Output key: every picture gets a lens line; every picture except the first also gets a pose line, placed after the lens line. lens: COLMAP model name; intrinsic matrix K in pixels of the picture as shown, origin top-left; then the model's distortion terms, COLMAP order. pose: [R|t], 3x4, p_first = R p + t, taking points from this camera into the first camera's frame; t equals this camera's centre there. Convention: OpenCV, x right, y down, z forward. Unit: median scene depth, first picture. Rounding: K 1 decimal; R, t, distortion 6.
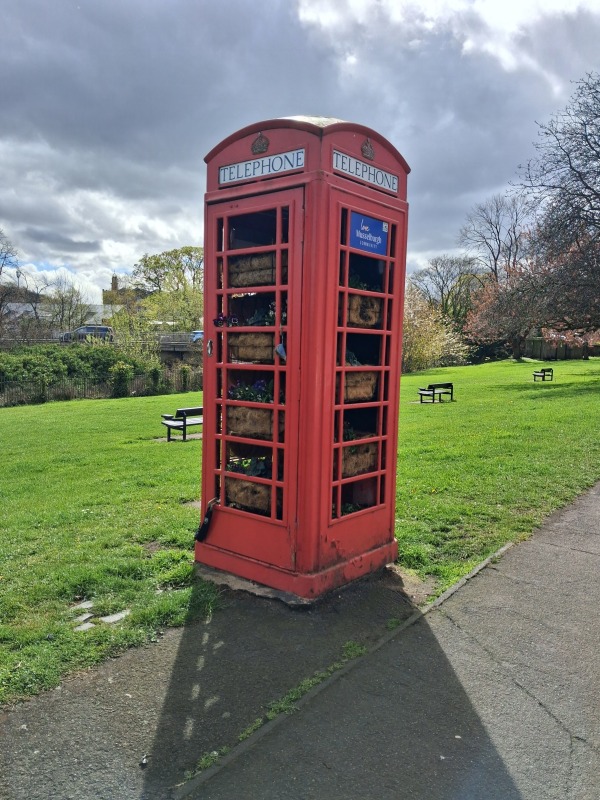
lens RADIAL K [[631.7, 0, 287.3], [0, 631.7, 399.8], [0, 0, 1]] dist [0.006146, -0.003056]
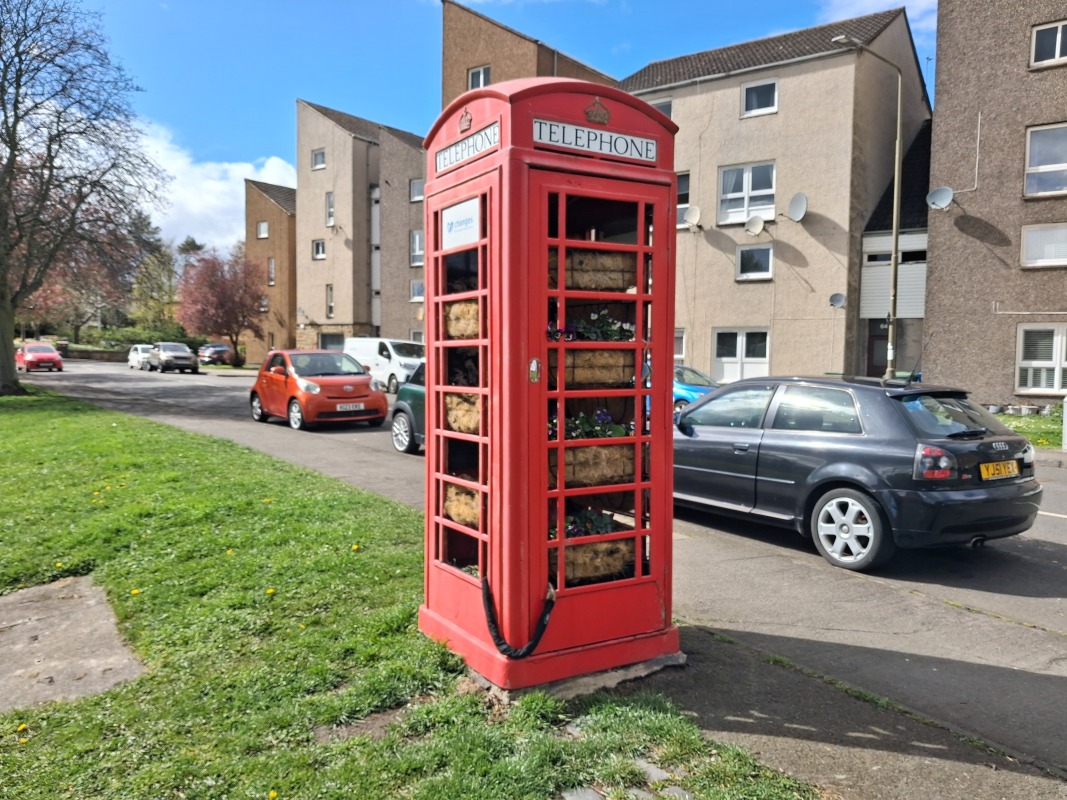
lens RADIAL K [[848.8, 0, 539.2], [0, 848.8, 398.2], [0, 0, 1]] dist [0.006006, -0.006744]
pose [[0.321436, -0.060323, 0.945008, -1.007705], [0.081393, 0.996036, 0.035896, -0.085676], [-0.943427, 0.065378, 0.325072, 0.692007]]
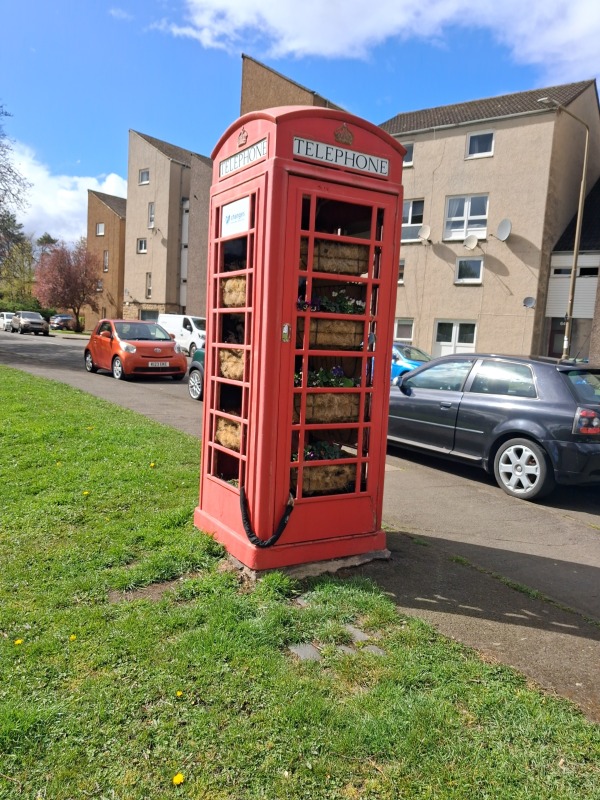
lens RADIAL K [[633.4, 0, 304.6], [0, 633.4, 400.5], [0, 0, 1]] dist [0.007267, -0.005672]
pose [[0.321799, -0.095386, 0.941991, -0.986763], [0.033628, 0.995436, 0.089310, -0.065625], [-0.946211, 0.002937, 0.323538, 0.677270]]
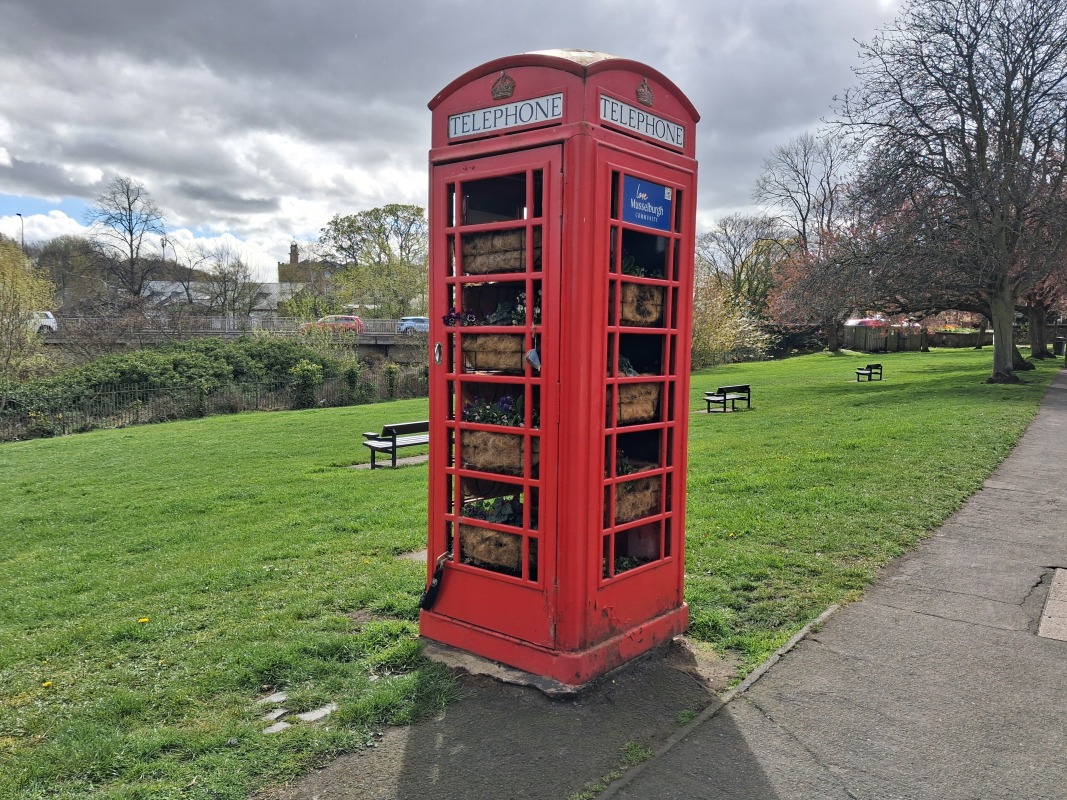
lens RADIAL K [[848.8, 0, 539.2], [0, 848.8, 398.2], [0, 0, 1]] dist [0.006006, -0.006744]
pose [[0.999833, -0.009710, 0.015509, -0.017642], [0.009854, 0.999909, -0.009235, -0.017926], [-0.015418, 0.009386, 0.999837, -0.017551]]
